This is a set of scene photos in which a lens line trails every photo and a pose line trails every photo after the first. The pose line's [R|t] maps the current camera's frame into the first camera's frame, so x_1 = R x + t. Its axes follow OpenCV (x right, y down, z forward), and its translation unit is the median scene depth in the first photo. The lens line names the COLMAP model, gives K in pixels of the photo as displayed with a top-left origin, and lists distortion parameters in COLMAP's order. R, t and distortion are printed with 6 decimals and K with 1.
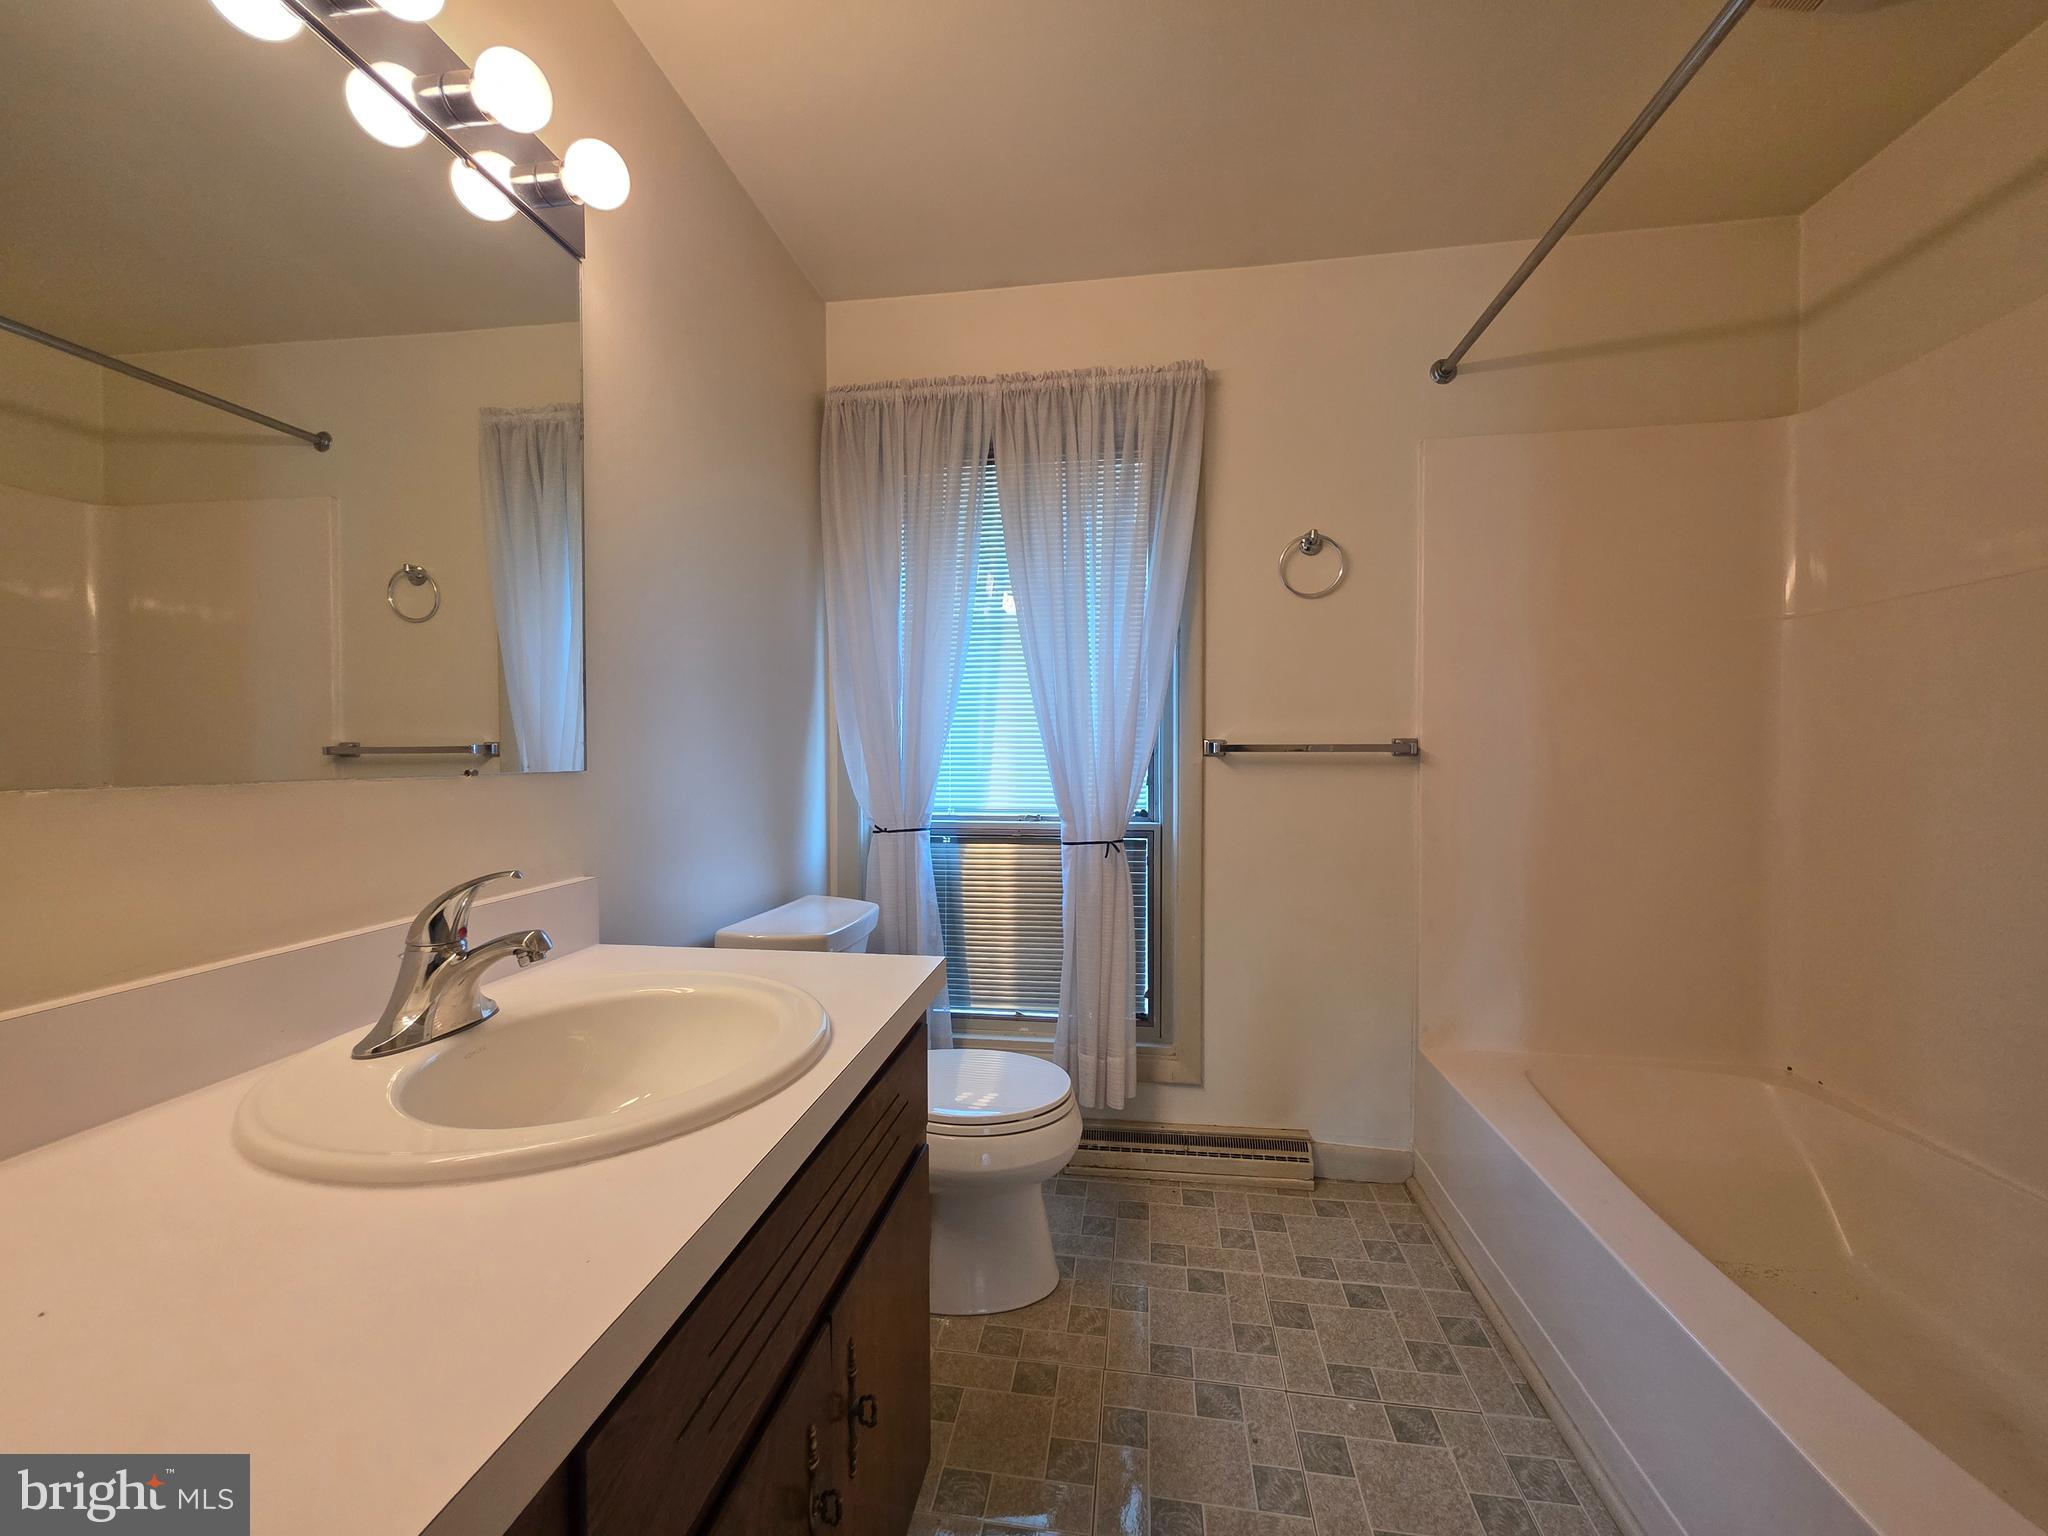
lens RADIAL K [[808.8, 0, 1024.0], [0, 808.8, 768.0], [0, 0, 1]] dist [0.000494, -0.000081]
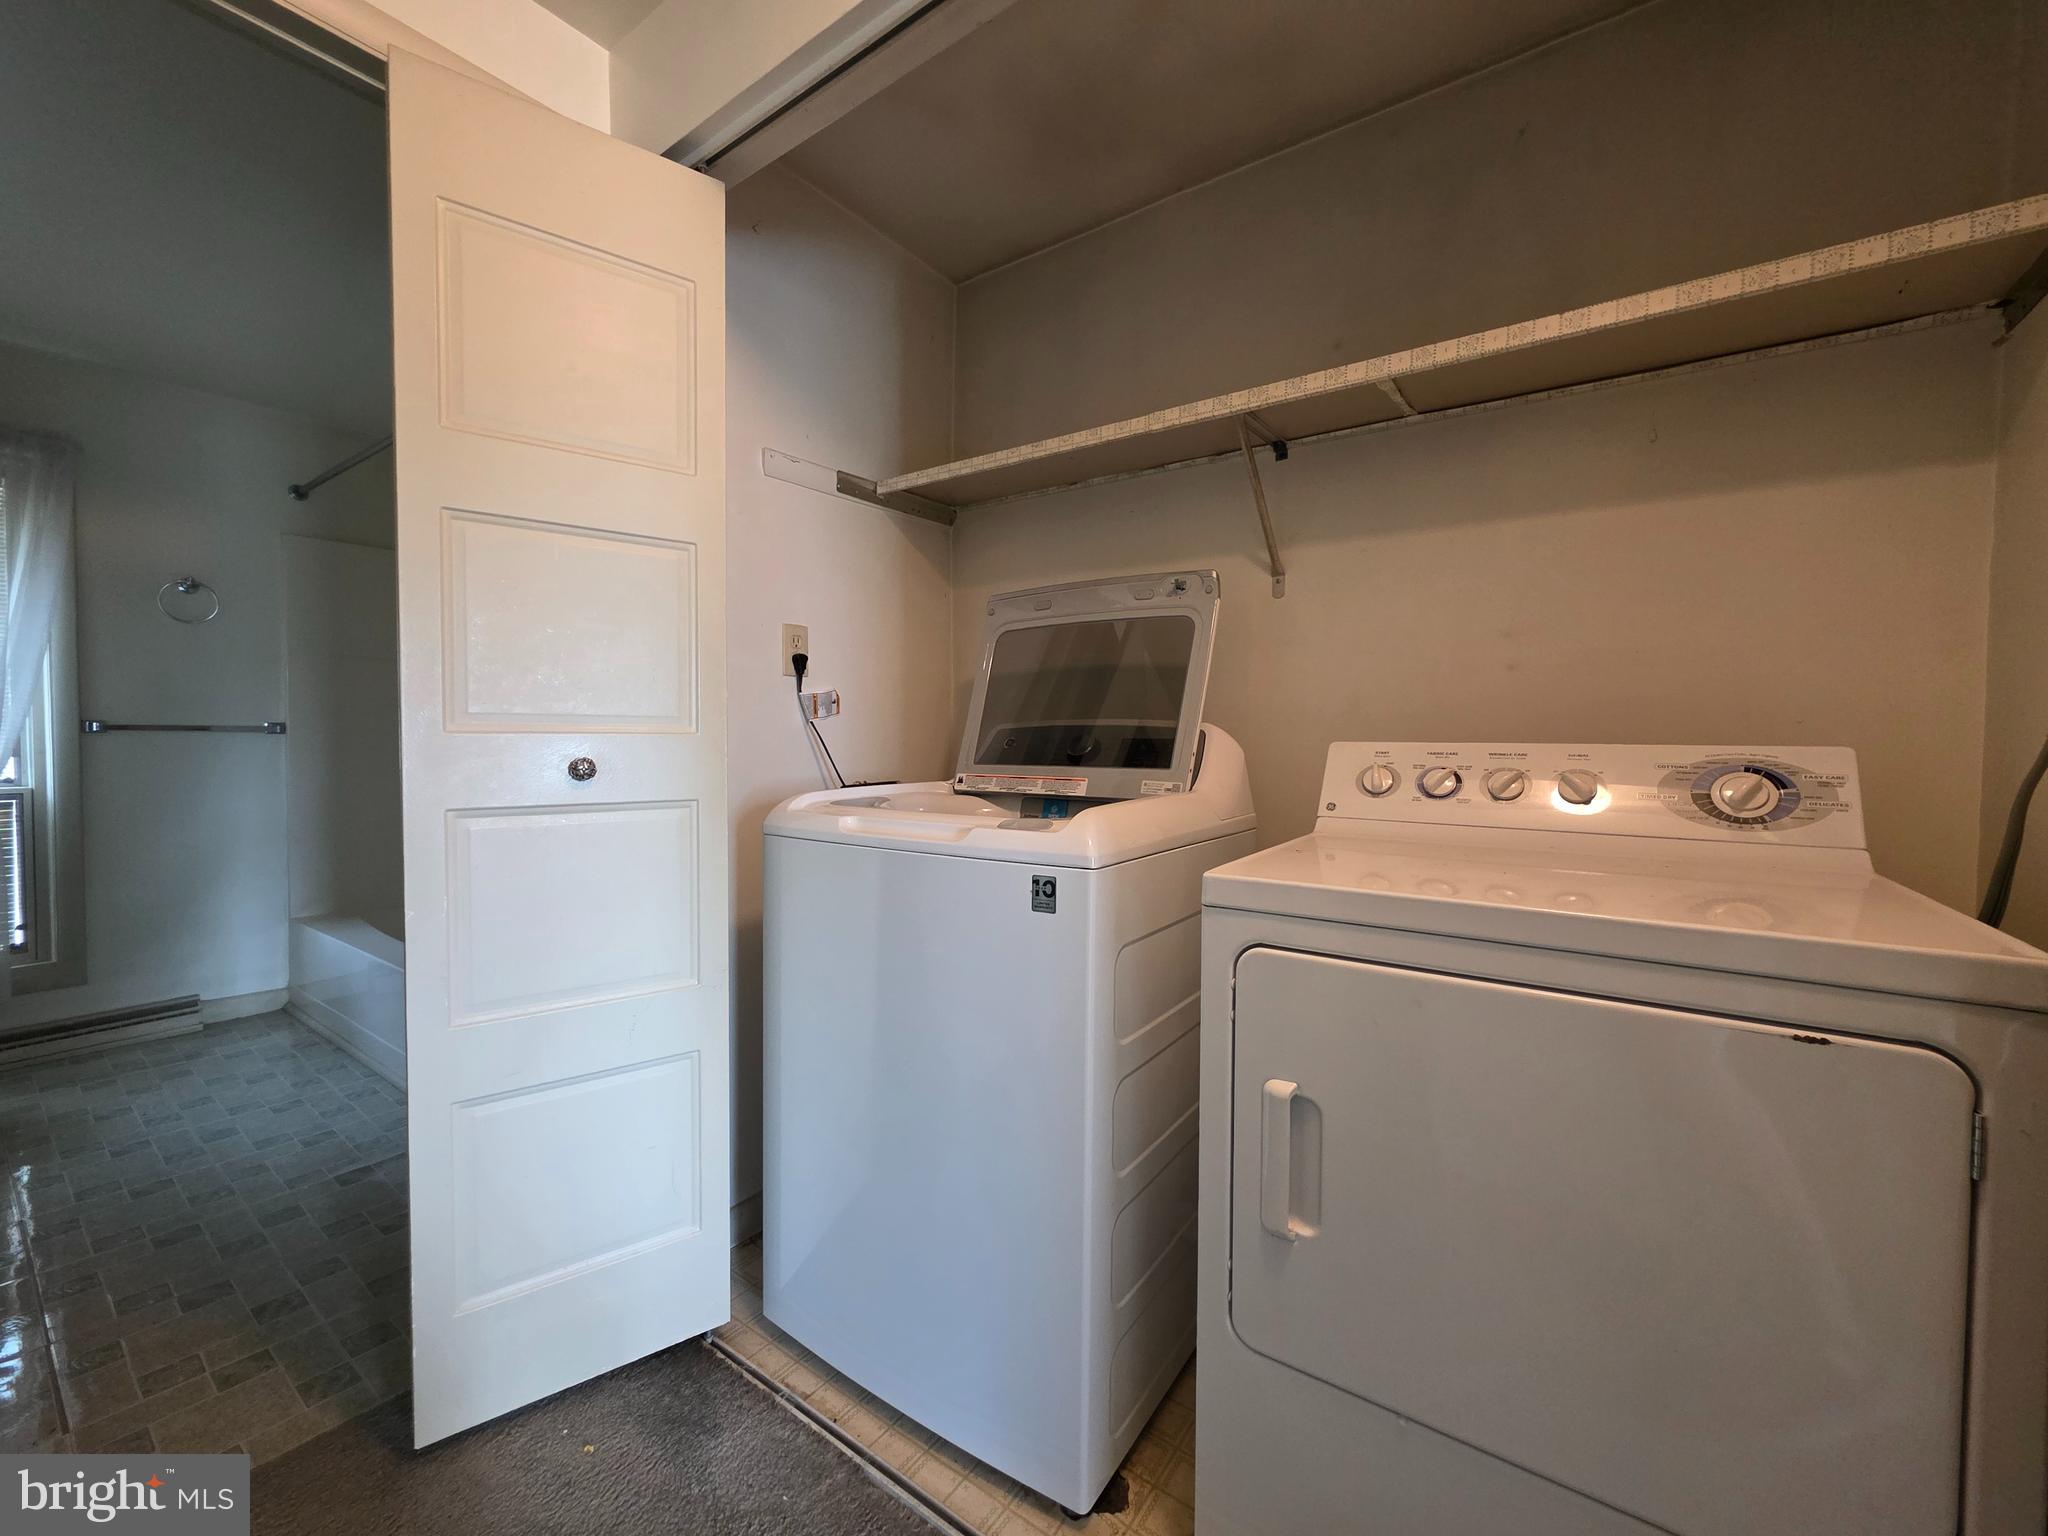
lens RADIAL K [[808.8, 0, 1024.0], [0, 808.8, 768.0], [0, 0, 1]] dist [0.000494, -0.000081]
pose [[0.466646, -0.028732, 0.883978, -0.229732], [0.004753, 0.999539, 0.029980, 0.011072], [-0.884432, -0.009789, 0.466567, -0.972883]]
